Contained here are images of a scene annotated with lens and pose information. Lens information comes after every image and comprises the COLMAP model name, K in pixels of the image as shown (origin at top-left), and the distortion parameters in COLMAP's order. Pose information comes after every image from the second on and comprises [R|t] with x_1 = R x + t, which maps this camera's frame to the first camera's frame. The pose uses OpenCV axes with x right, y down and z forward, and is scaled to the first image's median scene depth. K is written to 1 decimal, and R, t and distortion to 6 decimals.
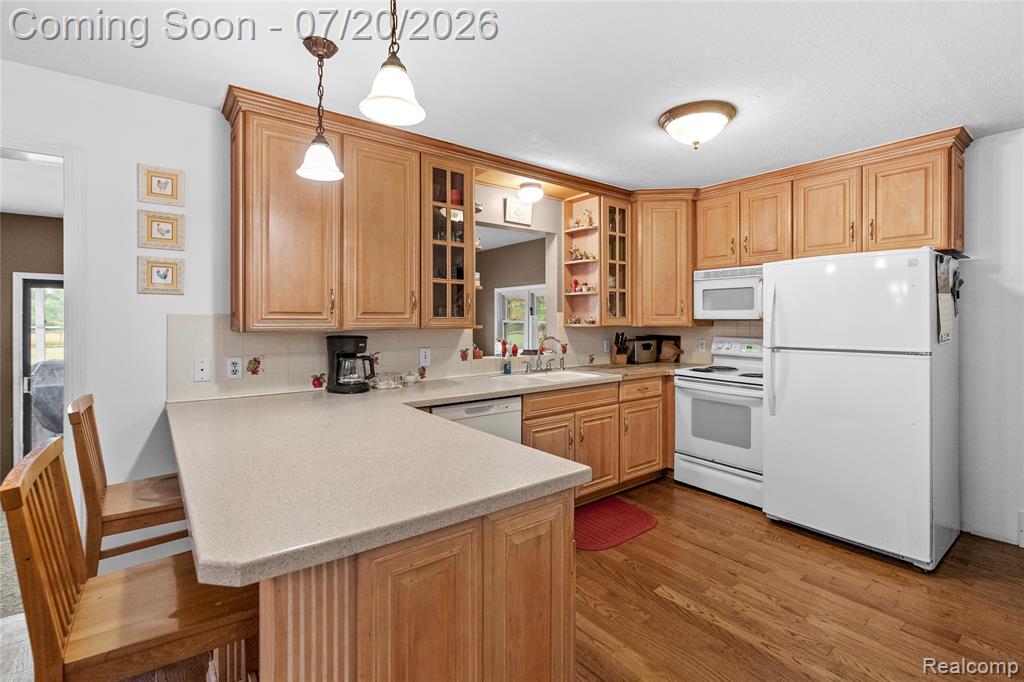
lens RADIAL K [[466.0, 0, 513.7], [0, 466.0, 318.4], [0, 0, 1]] dist [-0.005436, 0.000297]
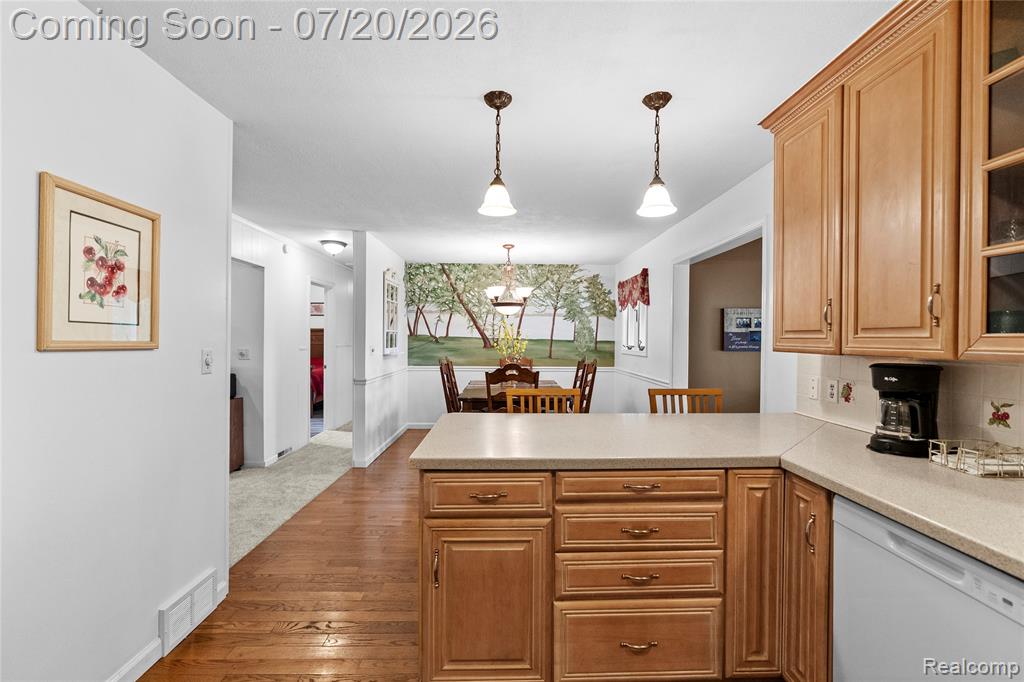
lens RADIAL K [[459.5, 0, 515.3], [0, 459.5, 339.5], [0, 0, 1]] dist [-0.003984, 0.000476]
pose [[-0.592381, -0.001209, -0.805657, 0.439675], [-0.004505, 0.999988, 0.001812, 0.003287], [0.805645, 0.004703, -0.592380, 0.871138]]
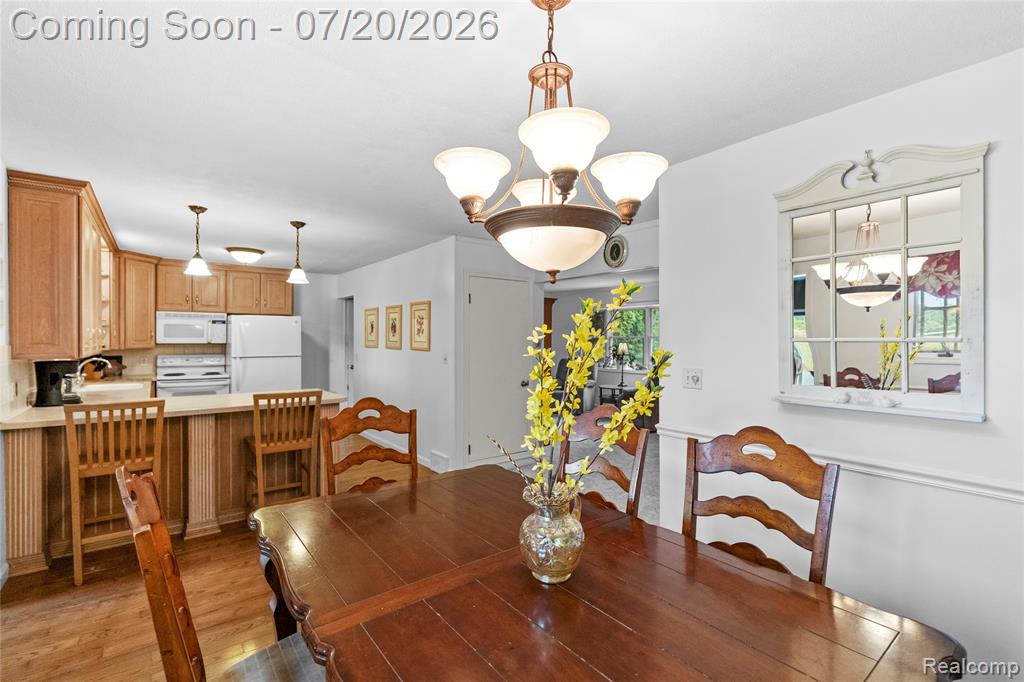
lens RADIAL K [[459.5, 0, 515.3], [0, 459.5, 339.5], [0, 0, 1]] dist [-0.003984, 0.000476]
pose [[-0.002029, -0.002016, 0.999996, -1.460255], [-0.005216, 0.999984, 0.002005, -0.026592], [-0.999984, -0.005212, -0.002039, -0.205872]]
